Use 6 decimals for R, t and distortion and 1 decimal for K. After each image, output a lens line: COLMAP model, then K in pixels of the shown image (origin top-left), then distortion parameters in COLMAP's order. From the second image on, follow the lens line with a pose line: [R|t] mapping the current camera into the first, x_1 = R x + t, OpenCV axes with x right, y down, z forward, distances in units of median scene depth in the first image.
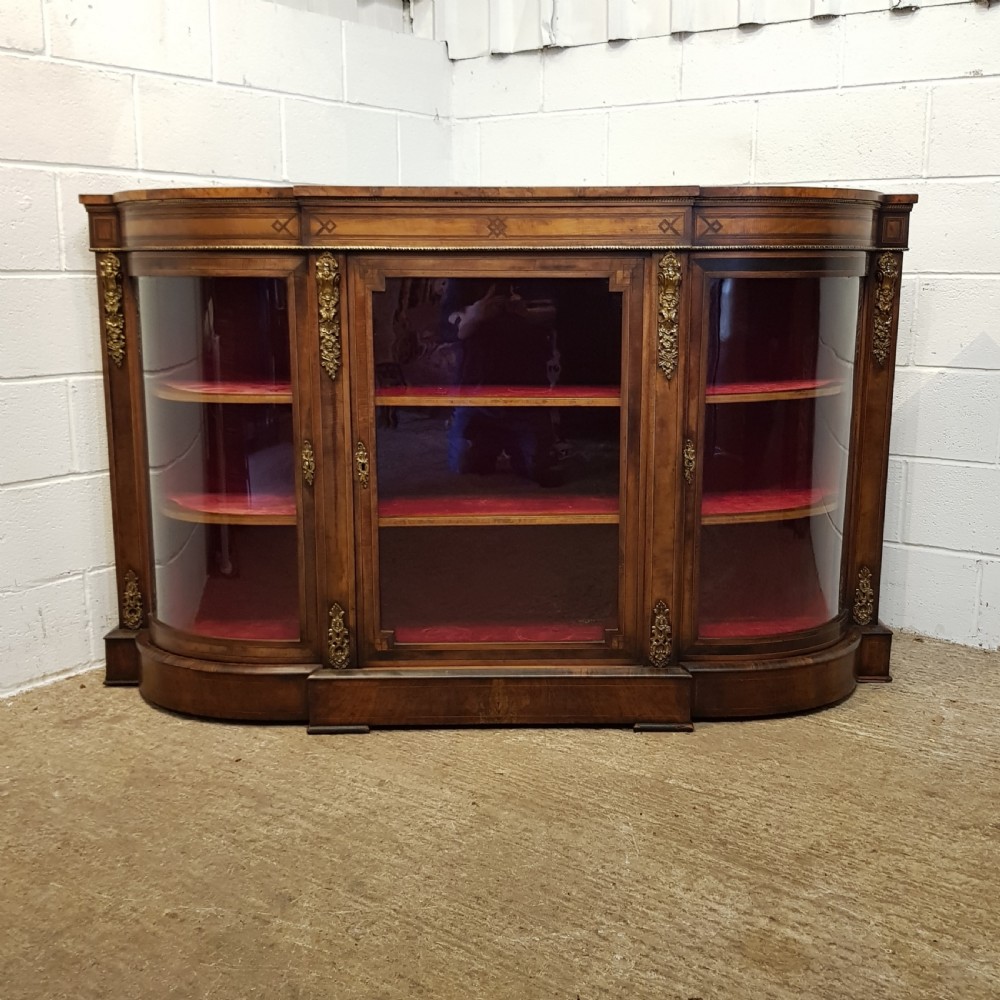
lens RADIAL K [[1176.0, 0, 527.9], [0, 1176.0, 488.0], [0, 0, 1]] dist [0.064065, 0.000000]
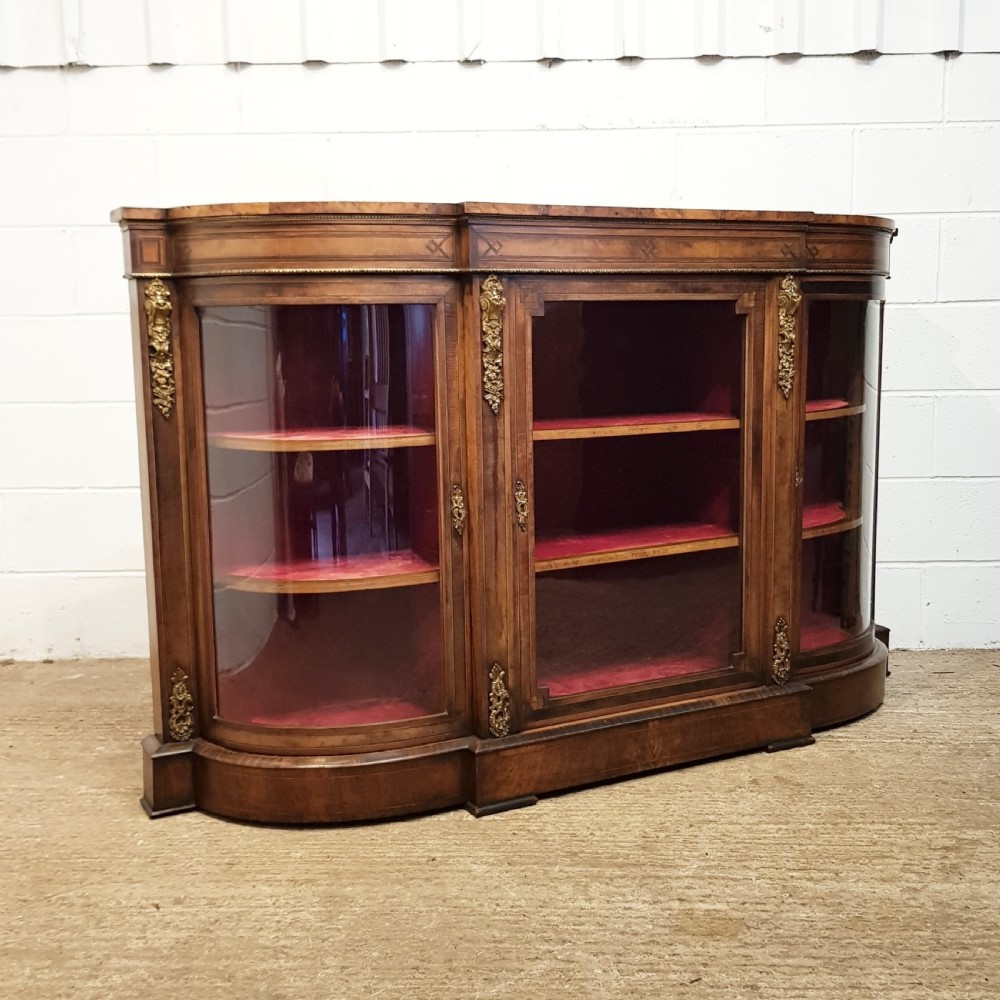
lens RADIAL K [[1279.2, 0, 530.0], [0, 1279.2, 492.3], [0, 0, 1]] dist [0.067922, 0.000000]
pose [[0.885638, -0.074730, 0.458324, -0.580659], [0.098582, 0.994726, -0.028304, -0.001606], [-0.453792, 0.070250, 0.888334, 0.113718]]
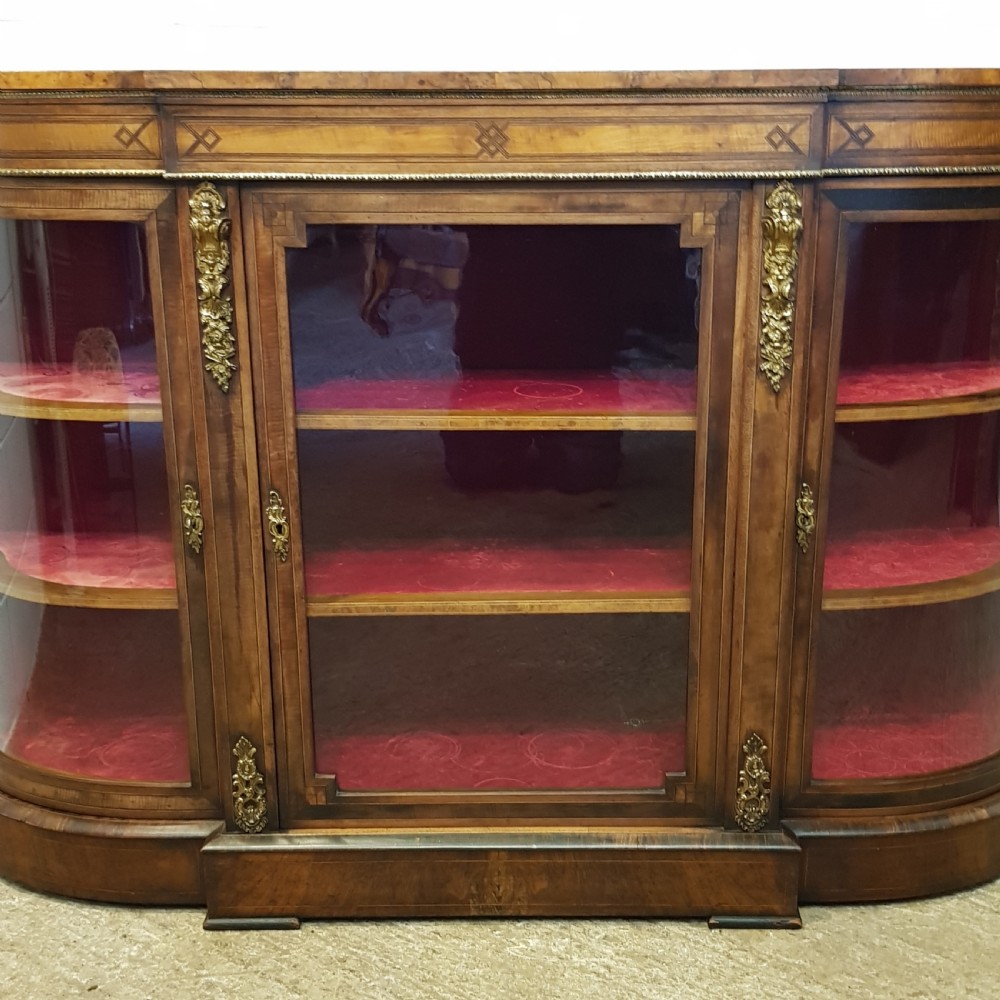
lens RADIAL K [[1392.3, 0, 539.2], [0, 1392.3, 505.6], [0, 0, 1]] dist [0.050757, 0.000000]
pose [[0.999834, 0.003914, -0.017788, 0.010065], [-0.001790, 0.993028, 0.117868, -0.115805], [0.018125, -0.117816, 0.992870, 0.269749]]
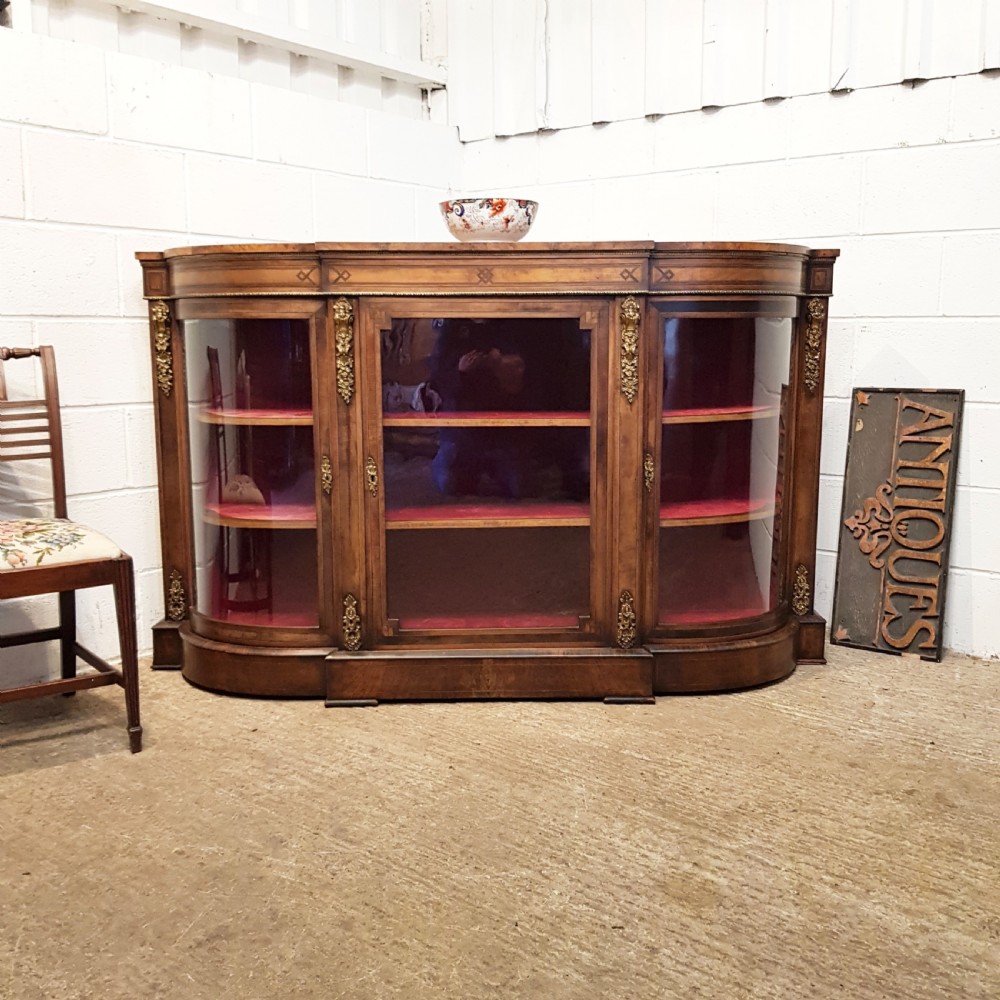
lens RADIAL K [[1035.1, 0, 525.4], [0, 1035.1, 480.8], [0, 0, 1]] dist [0.065318, 0.000000]
pose [[0.999993, -0.003788, -0.000197, 0.013146], [0.003777, 0.999167, -0.040630, 0.027521], [0.000351, 0.040629, 0.999174, -0.038812]]
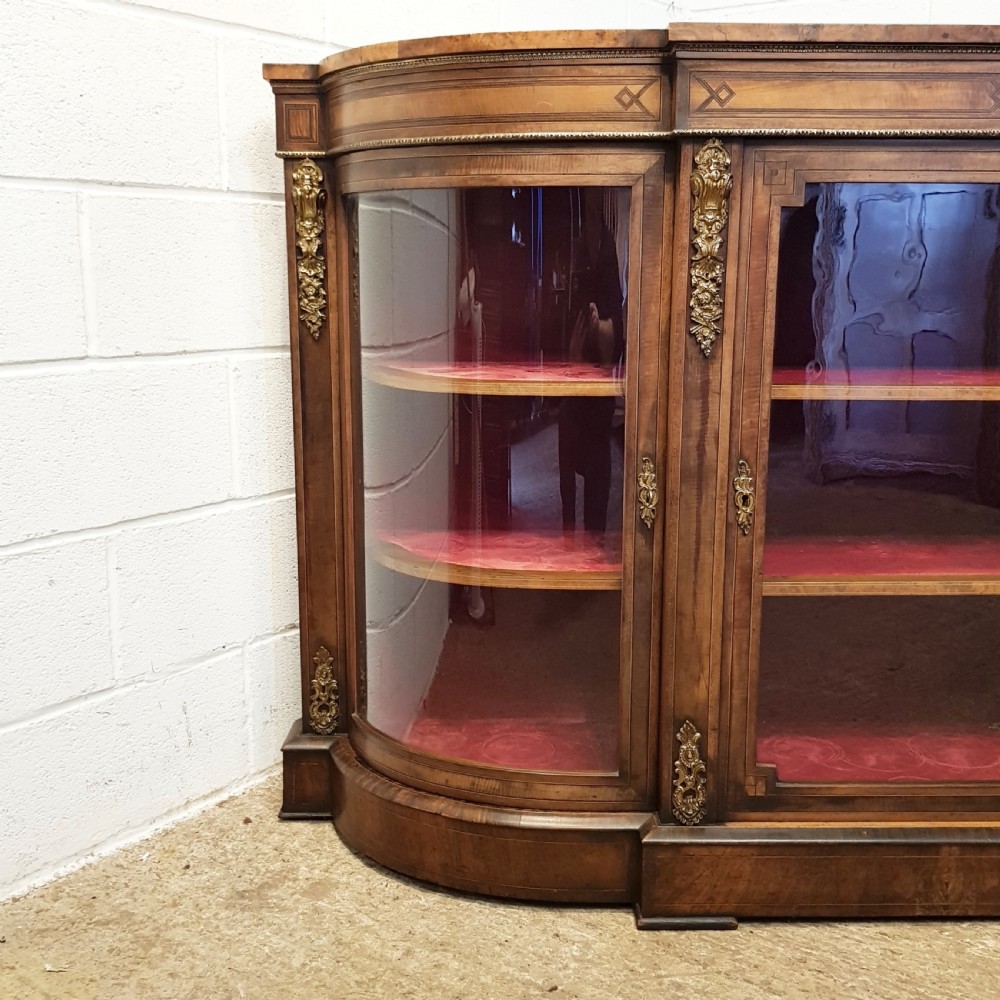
lens RADIAL K [[1176.0, 0, 527.2], [0, 1176.0, 491.3], [0, 0, 1]] dist [0.064065, 0.000000]
pose [[0.999980, 0.005523, 0.002956, -0.251173], [-0.005554, 0.999928, 0.010593, -0.028172], [-0.002897, -0.010610, 0.999940, 0.385410]]
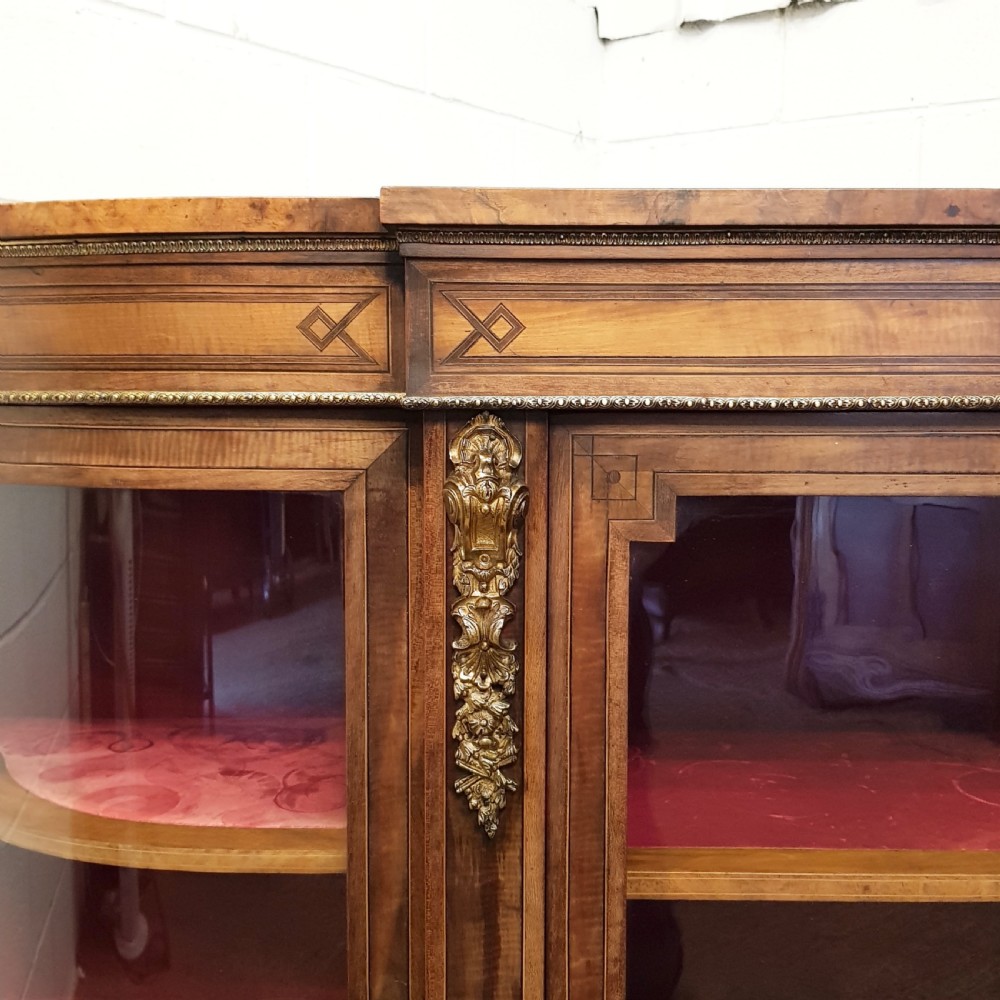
lens RADIAL K [[1176.0, 0, 512.8], [0, 1176.0, 491.1], [0, 0, 1]] dist [0.064065, 0.000000]
pose [[0.999942, 0.003739, -0.010116, -0.152658], [-0.004534, 0.996807, -0.079725, -0.150274], [0.009786, 0.079766, 0.996766, 0.677955]]
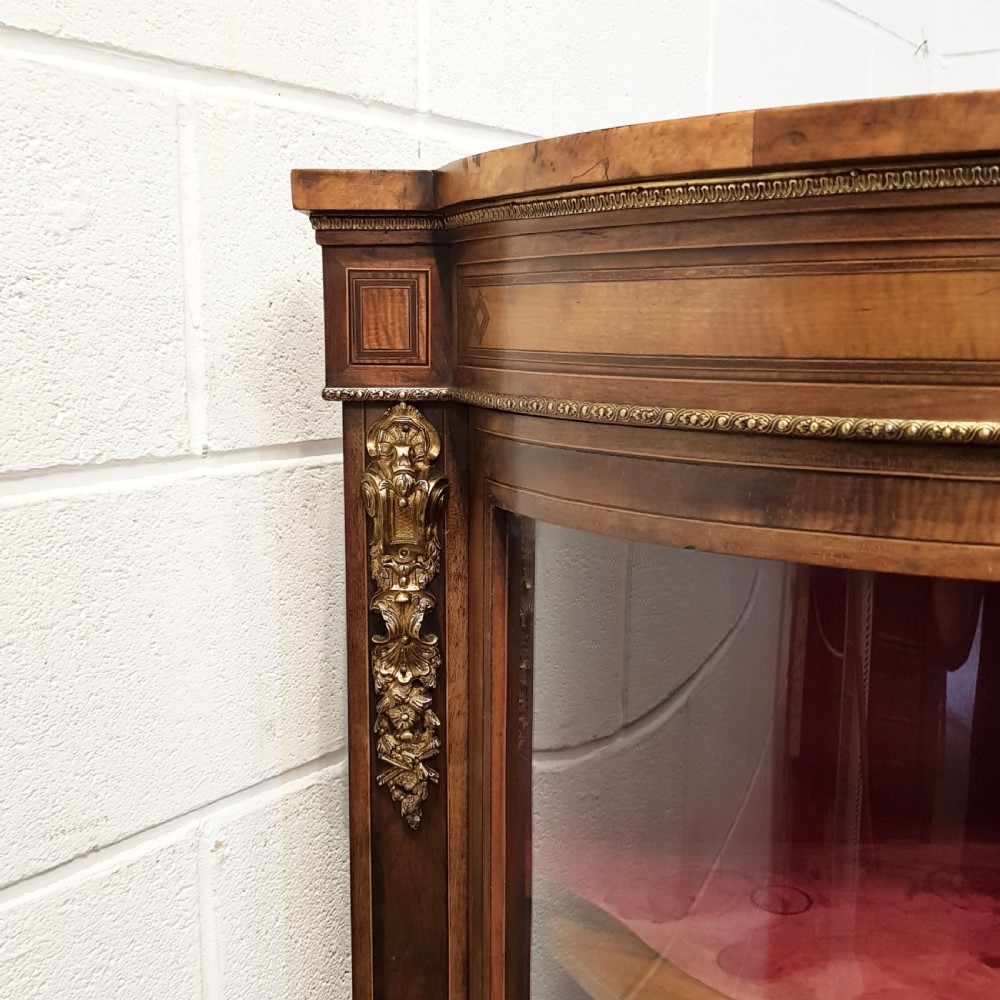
lens RADIAL K [[1172.4, 0, 514.7], [0, 1172.4, 517.3], [0, 0, 1]] dist [0.082828, 0.000000]
pose [[0.999985, 0.004497, -0.003151, -0.350475], [-0.004539, 0.999901, -0.013336, -0.182753], [0.003090, 0.013350, 0.999906, 0.802903]]
